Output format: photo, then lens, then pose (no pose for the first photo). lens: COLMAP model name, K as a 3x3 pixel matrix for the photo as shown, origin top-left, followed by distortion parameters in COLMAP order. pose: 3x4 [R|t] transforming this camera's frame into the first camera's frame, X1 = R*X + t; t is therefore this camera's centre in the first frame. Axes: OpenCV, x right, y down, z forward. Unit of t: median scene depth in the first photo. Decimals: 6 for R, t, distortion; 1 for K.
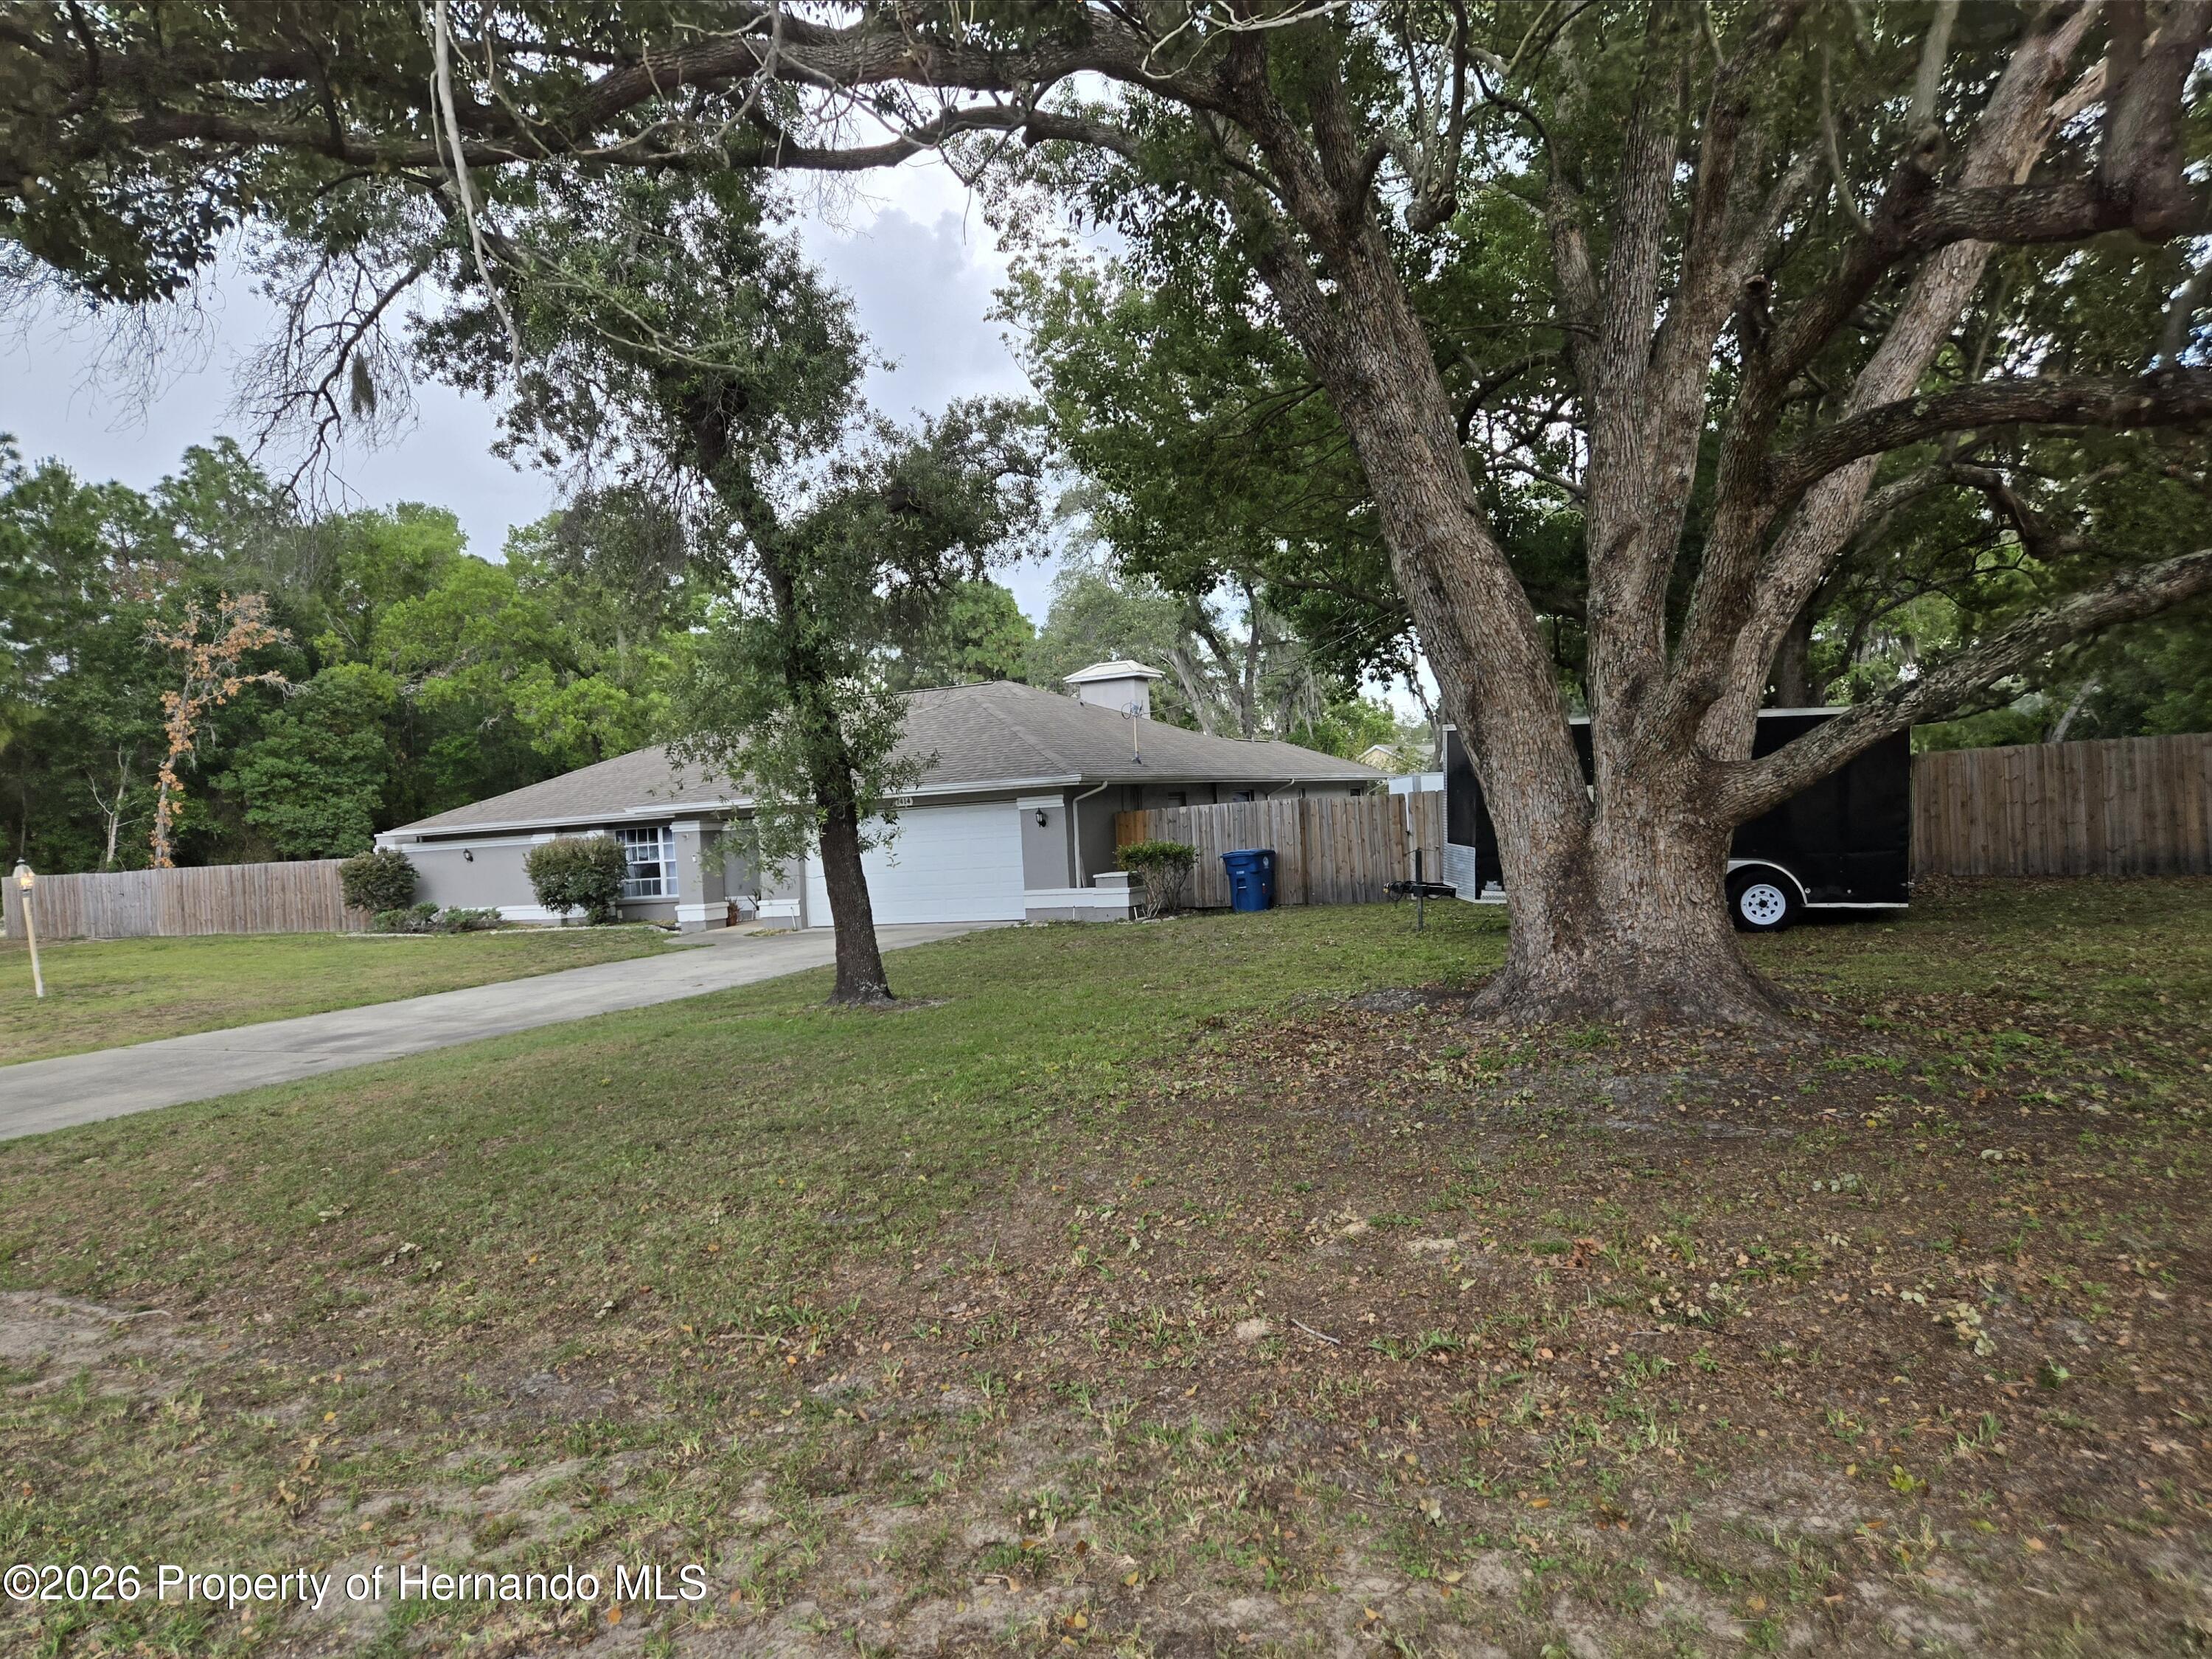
lens RADIAL K [[1488.6, 0, 1106.0], [0, 1488.6, 829.5], [0, 0, 1]] dist [0.074841, -0.069503]
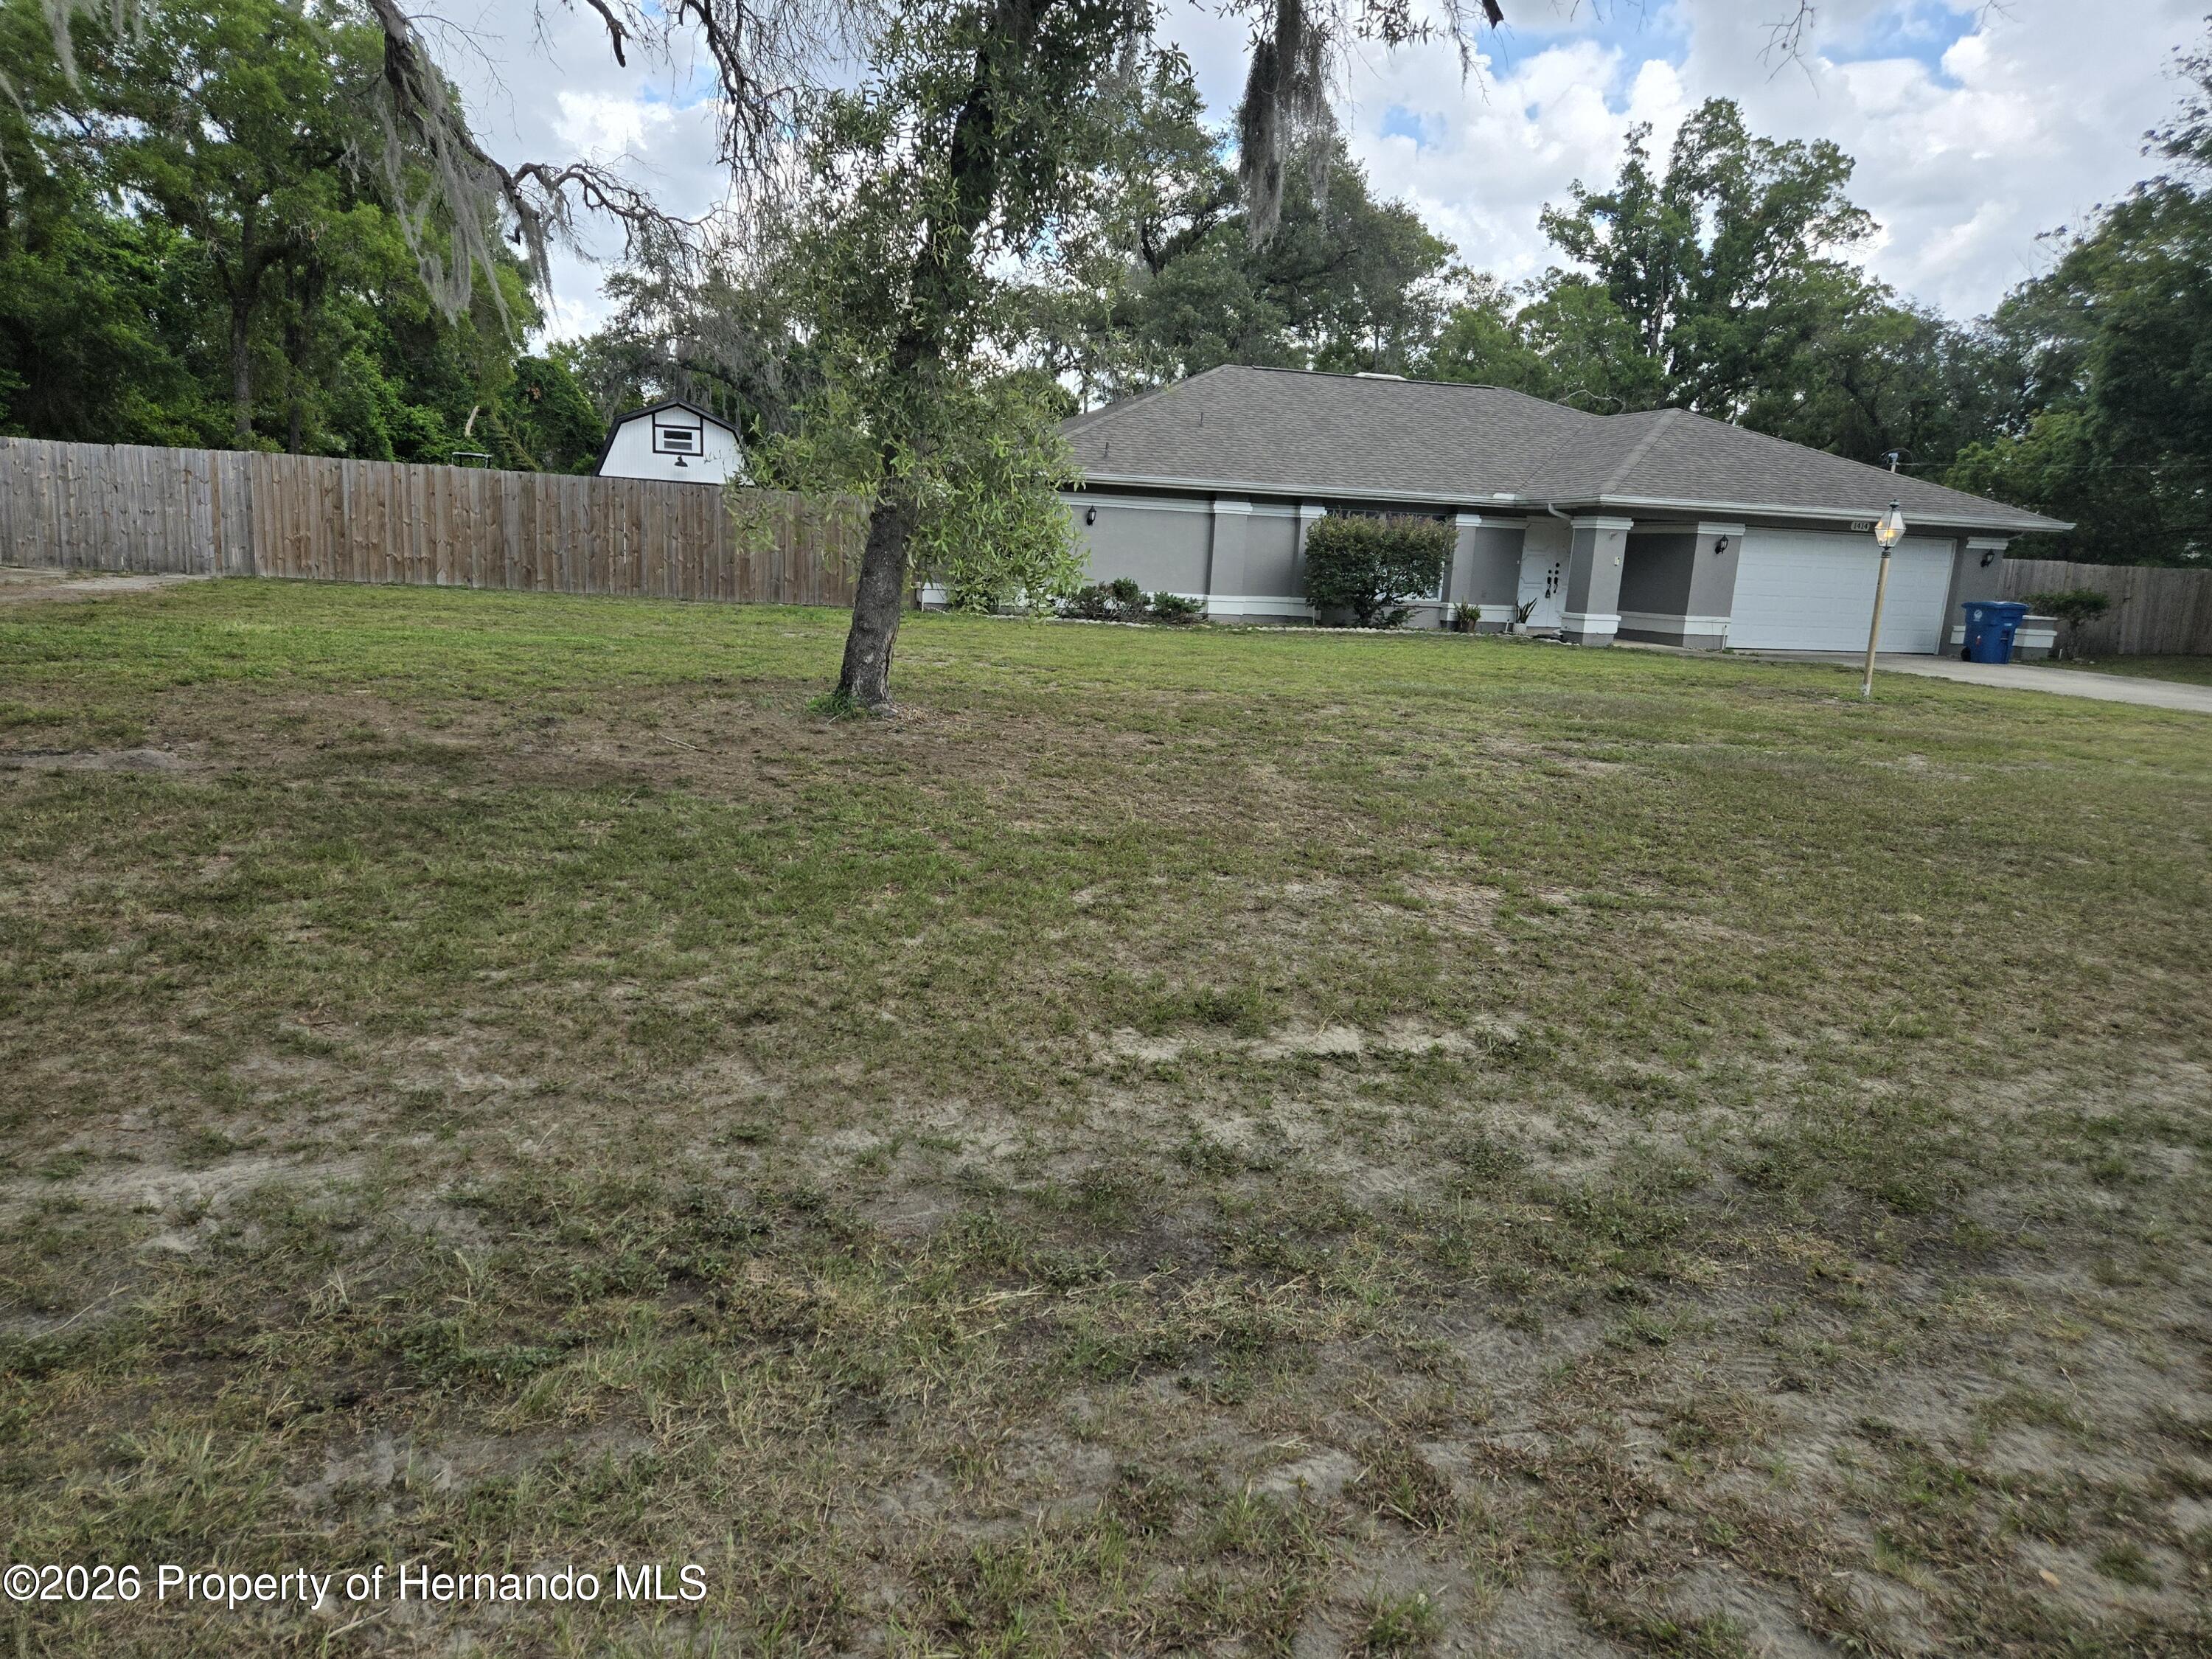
lens RADIAL K [[1461.0, 0, 1118.3], [0, 1461.0, 831.6], [0, 0, 1]] dist [0.078230, -0.068105]
pose [[0.727126, -0.034481, 0.685638, -1.011177], [-0.090680, 0.985163, 0.145711, 0.070099], [-0.680489, -0.168124, 0.713211, 0.517886]]
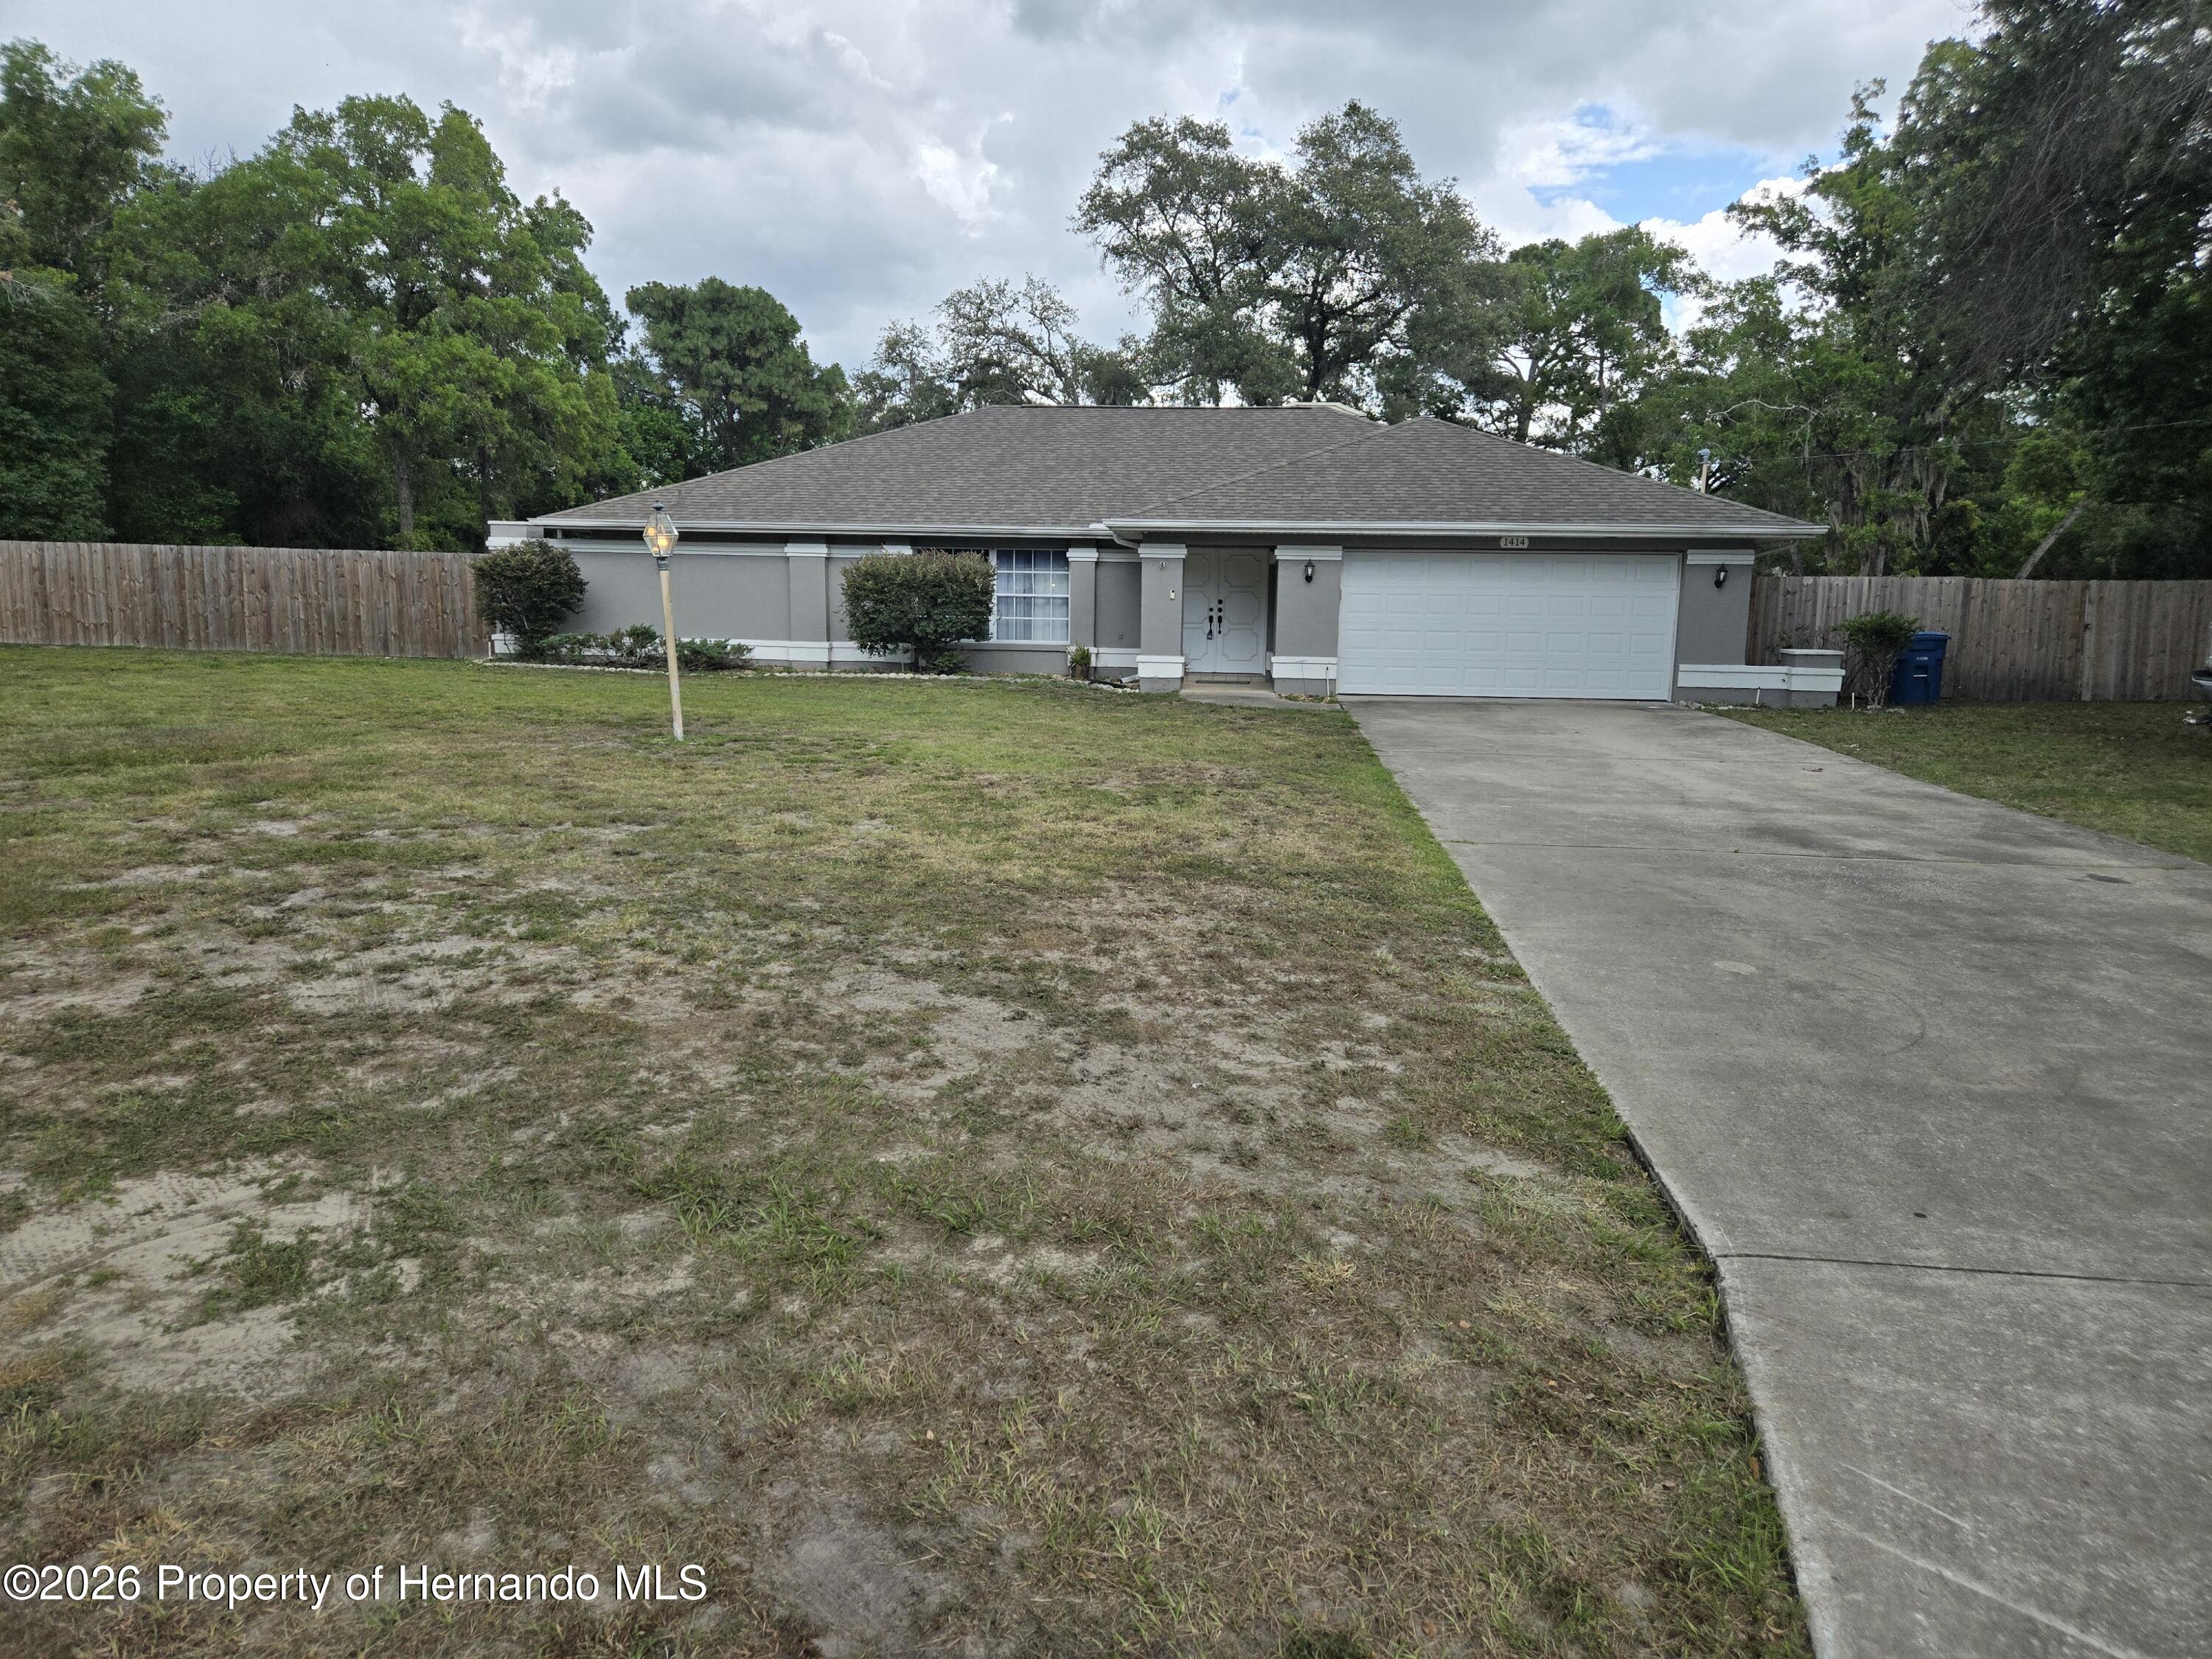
lens RADIAL K [[1457.2, 0, 1110.1], [0, 1457.2, 819.0], [0, 0, 1]] dist [0.076461, -0.065177]
pose [[0.932285, 0.023638, 0.360952, -0.530275], [-0.072858, 0.989682, 0.123370, 0.039548], [-0.354311, -0.141315, 0.924388, 0.291526]]
